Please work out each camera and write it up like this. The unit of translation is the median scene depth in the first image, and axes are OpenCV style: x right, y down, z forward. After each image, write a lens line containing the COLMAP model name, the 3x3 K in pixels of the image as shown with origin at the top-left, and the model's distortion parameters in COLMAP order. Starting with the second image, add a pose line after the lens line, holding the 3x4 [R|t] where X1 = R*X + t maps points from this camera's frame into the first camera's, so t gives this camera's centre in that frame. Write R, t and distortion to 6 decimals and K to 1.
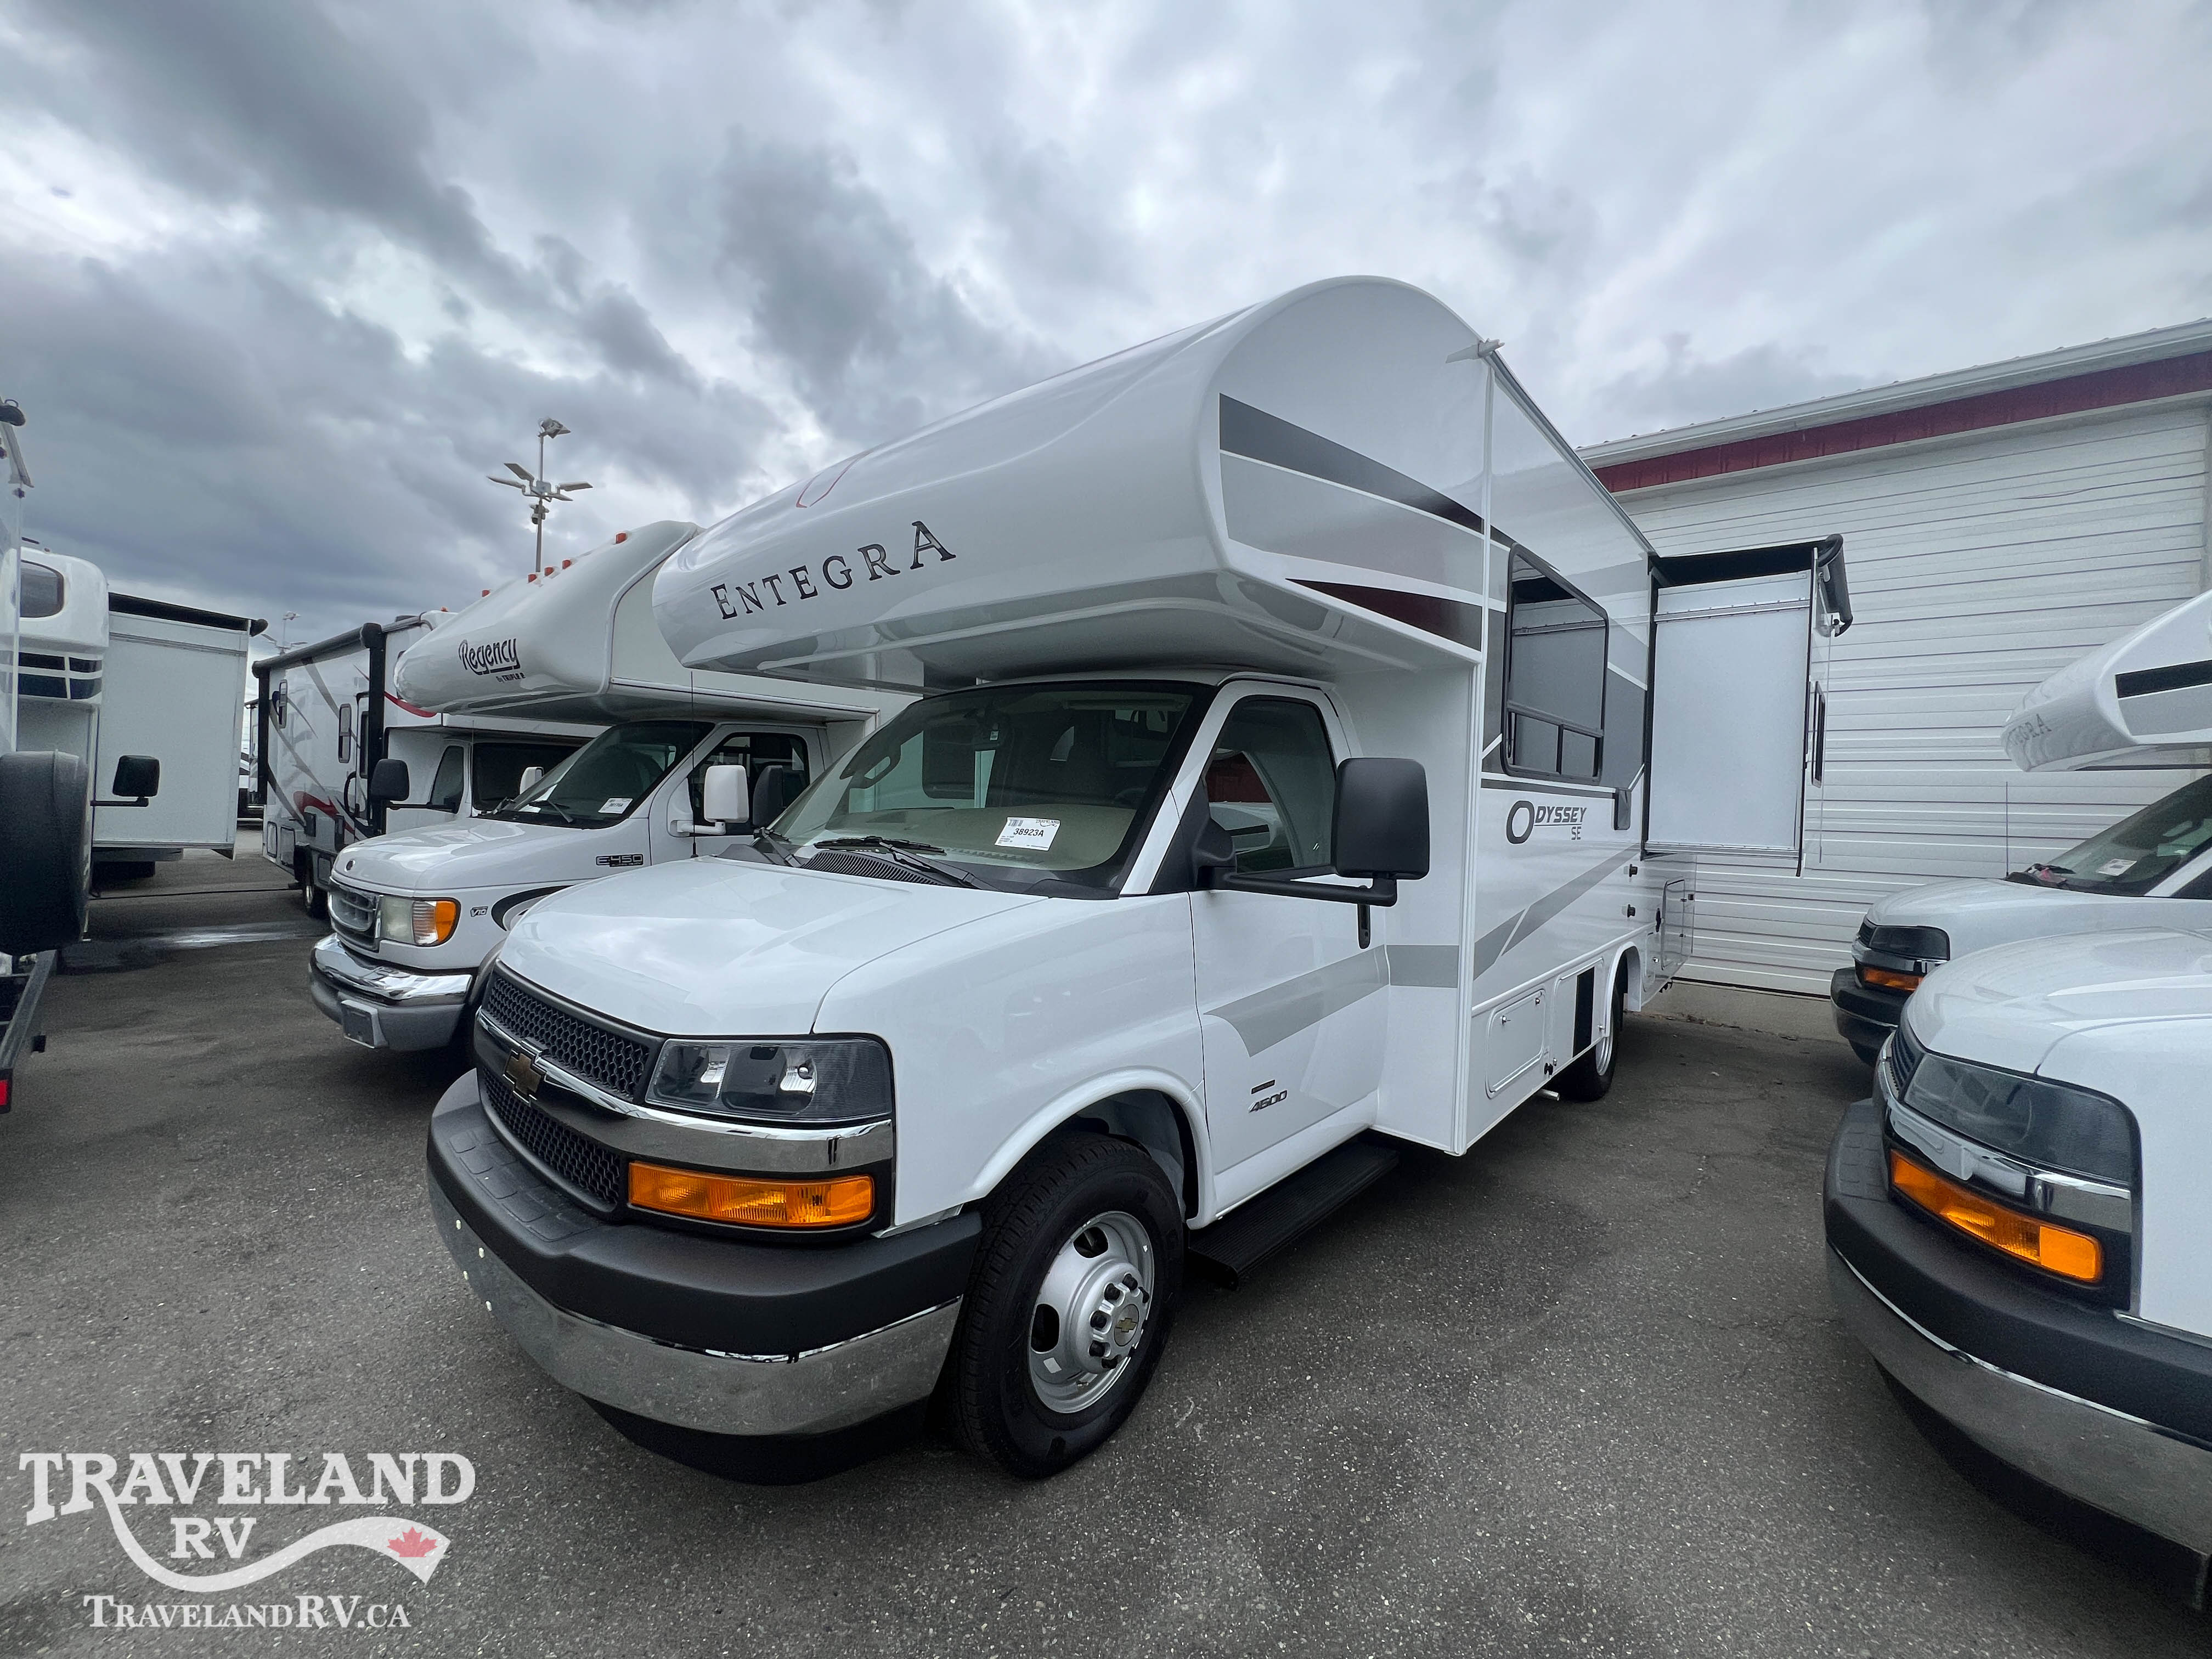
lens RADIAL K [[885.8, 0, 1112.1], [0, 885.8, 826.5], [0, 0, 1]] dist [-0.000527, 0.000047]
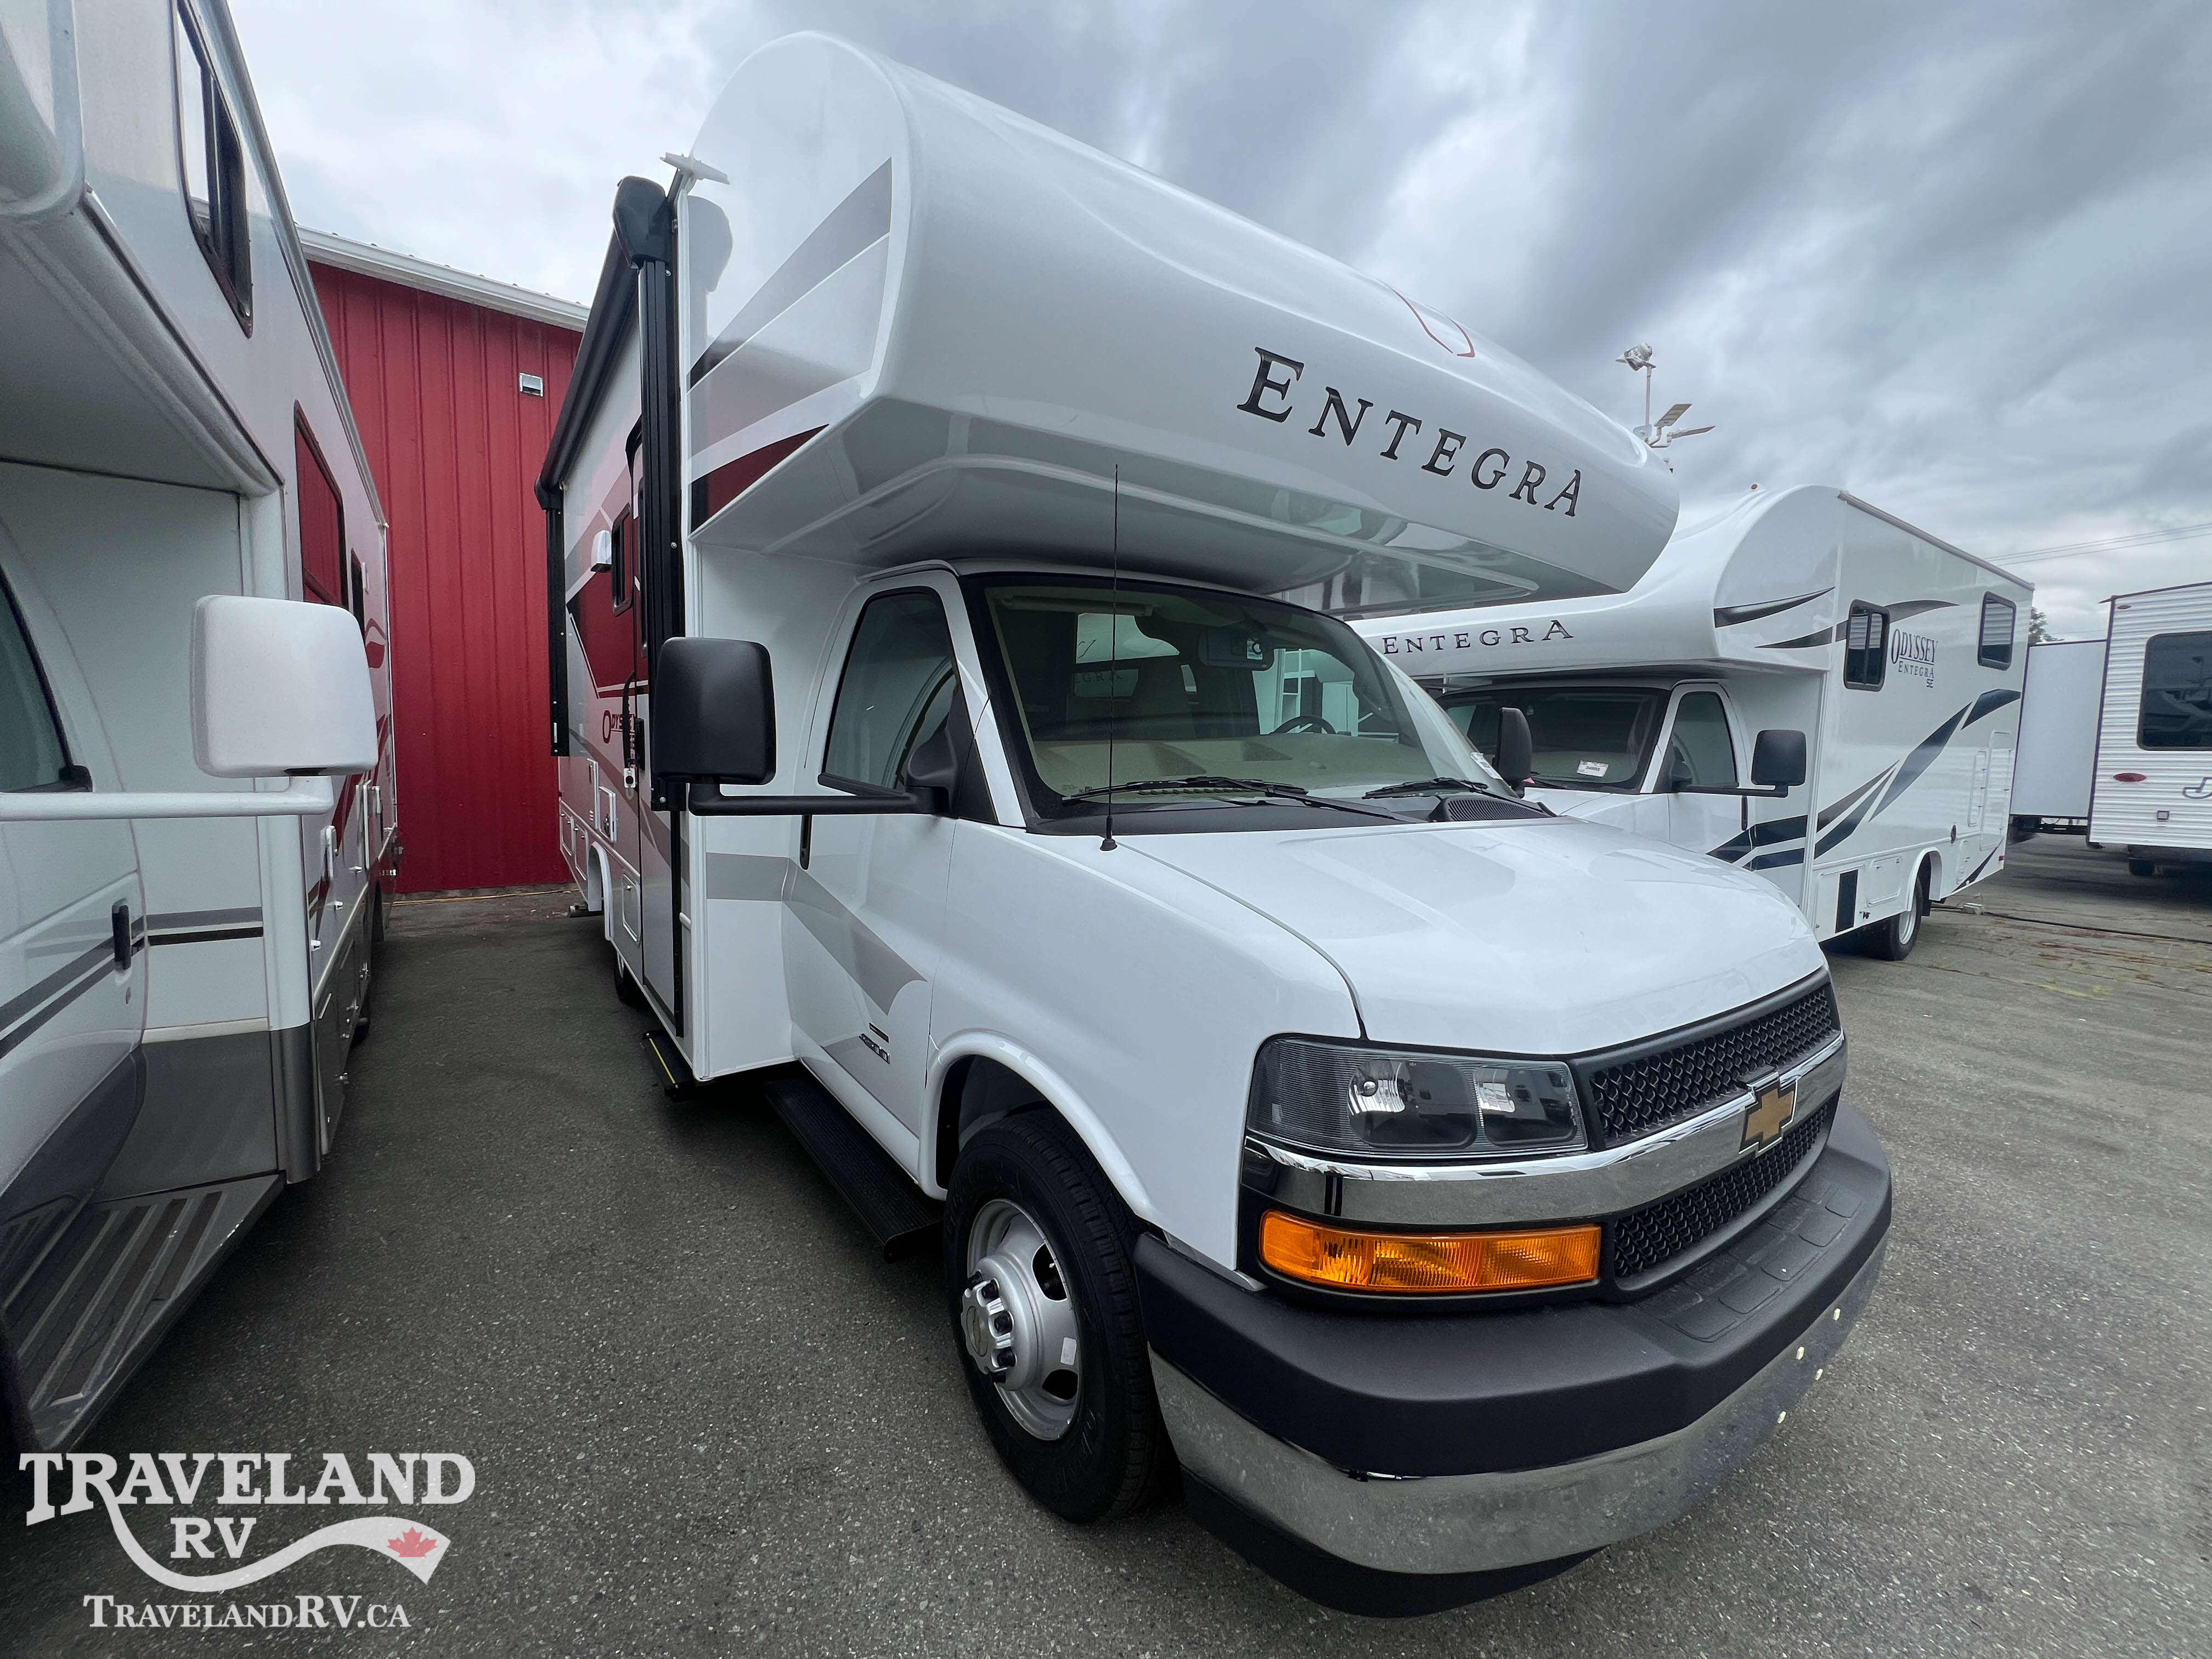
lens RADIAL K [[885.8, 0, 1117.5], [0, 885.8, 830.3], [0, 0, 1]] dist [-0.000527, 0.000047]
pose [[0.226335, -0.122842, 0.966272, -1.195616], [-0.004902, 0.991859, 0.127243, -0.048161], [-0.974037, -0.033536, 0.223890, 1.096479]]
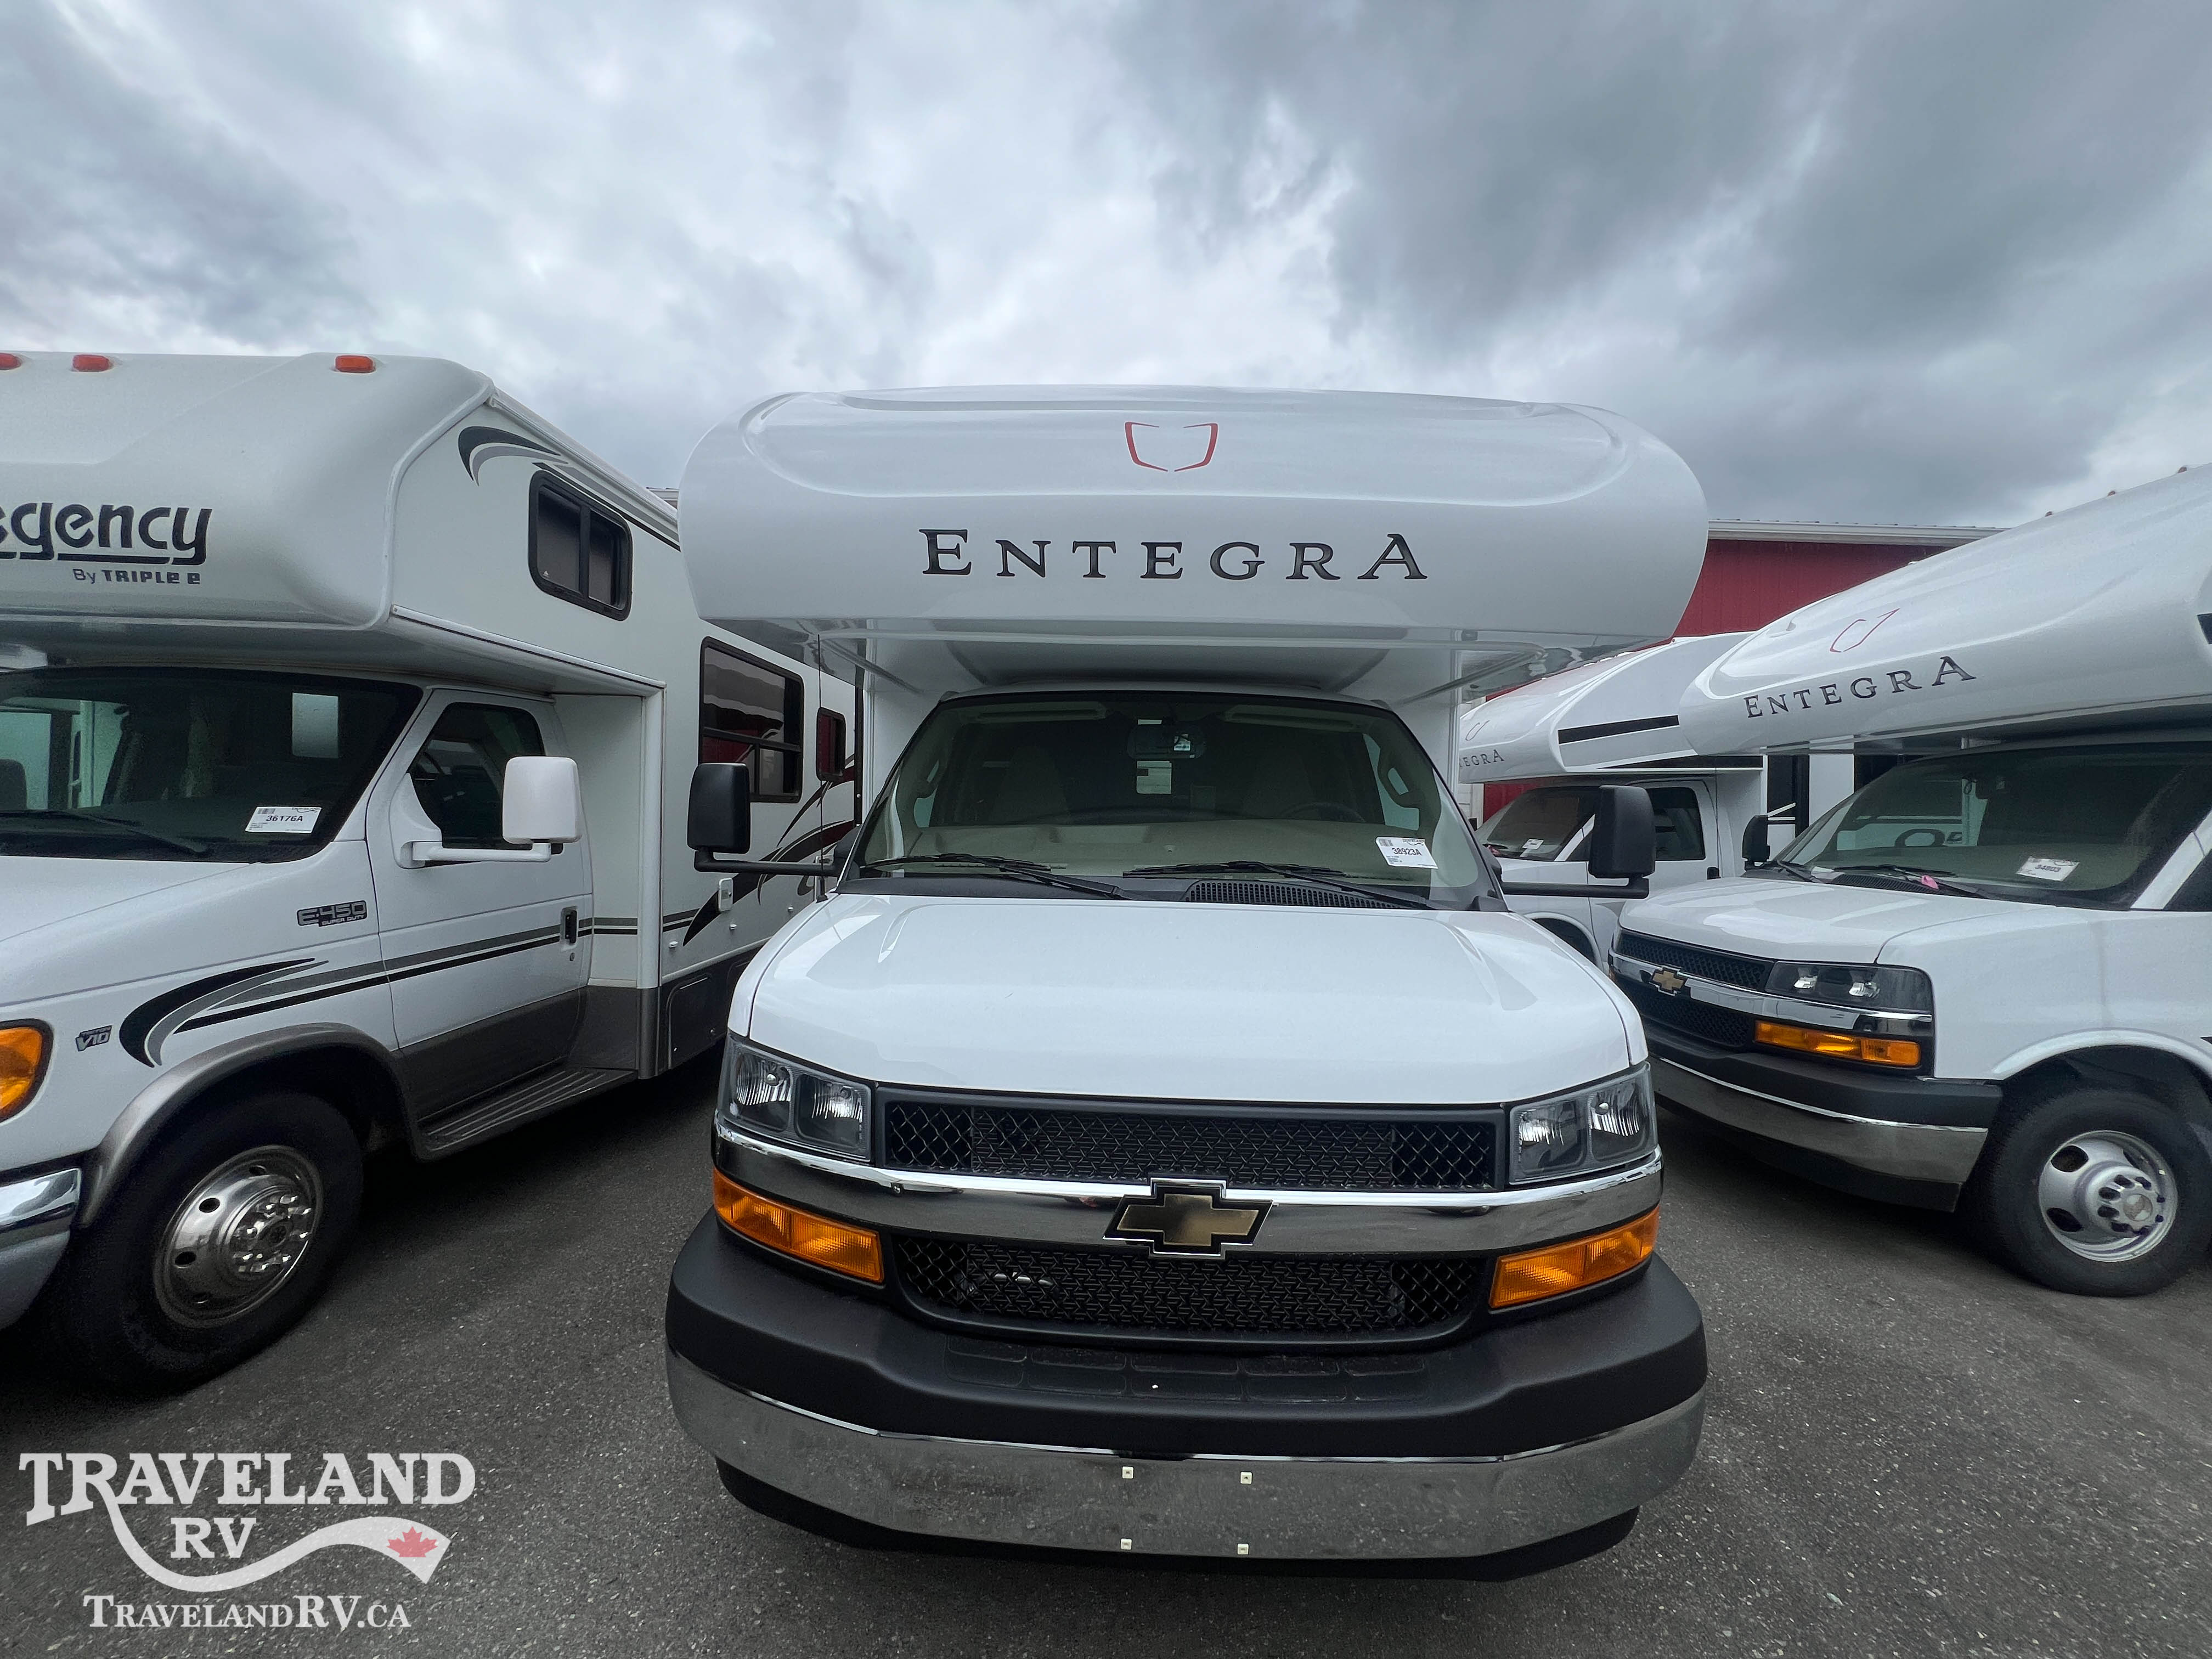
lens RADIAL K [[885.8, 0, 1095.8], [0, 885.8, 823.7], [0, 0, 1]] dist [-0.000527, 0.000047]
pose [[0.771551, -0.019525, 0.635868, -0.932438], [0.011837, 0.999796, 0.016337, -0.042732], [-0.636058, -0.005079, 0.771625, 0.398448]]
